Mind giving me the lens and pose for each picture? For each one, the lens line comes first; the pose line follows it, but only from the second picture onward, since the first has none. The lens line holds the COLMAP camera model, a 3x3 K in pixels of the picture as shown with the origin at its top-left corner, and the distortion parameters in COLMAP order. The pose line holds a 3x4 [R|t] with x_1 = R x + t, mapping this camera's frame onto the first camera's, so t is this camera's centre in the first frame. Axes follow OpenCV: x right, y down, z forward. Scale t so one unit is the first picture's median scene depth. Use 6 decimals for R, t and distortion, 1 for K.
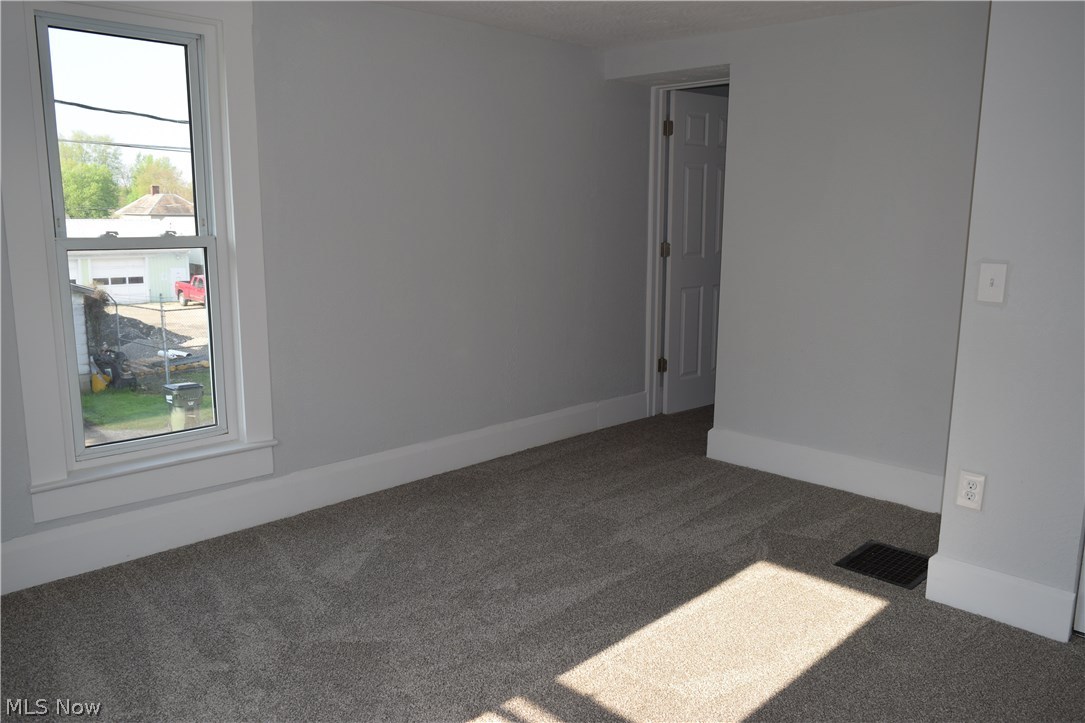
lens RADIAL K [[821.3, 0, 542.5], [0, 821.3, 361.5], [0, 0, 1]] dist [-0.042162, -0.000420]
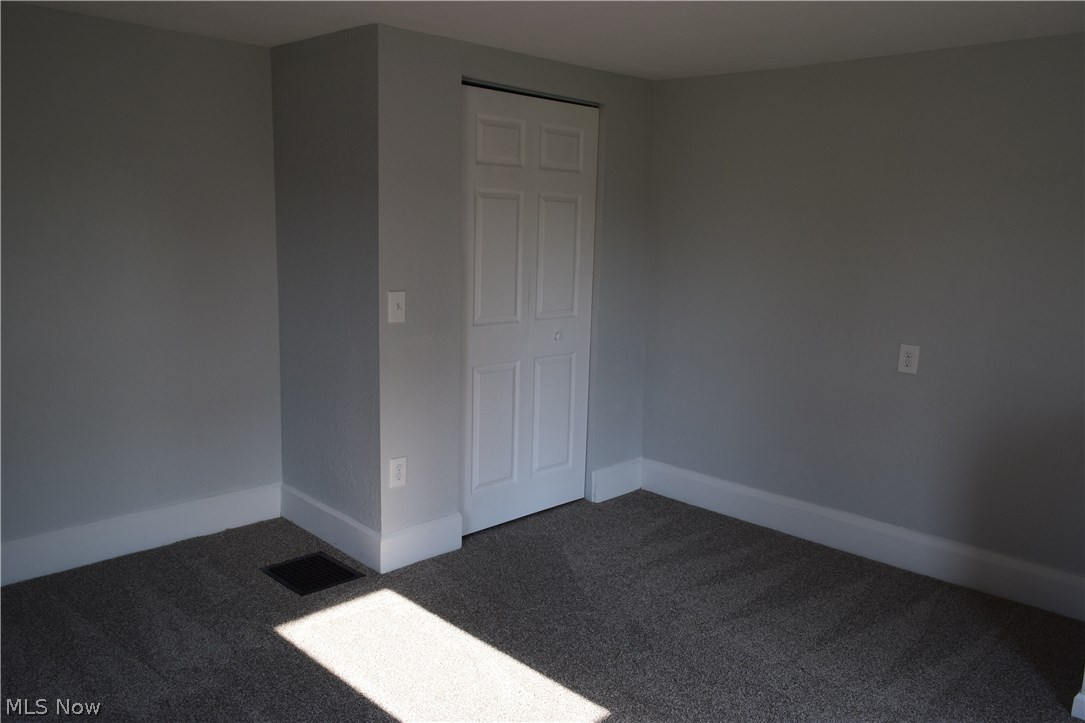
lens RADIAL K [[821.3, 0, 542.5], [0, 821.3, 361.5], [0, 0, 1]] dist [-0.042162, -0.000420]
pose [[-0.015723, -0.175237, 0.984401, -0.644228], [0.148383, 0.973212, 0.175616, -0.183426], [-0.988805, 0.148830, 0.010700, 0.696863]]
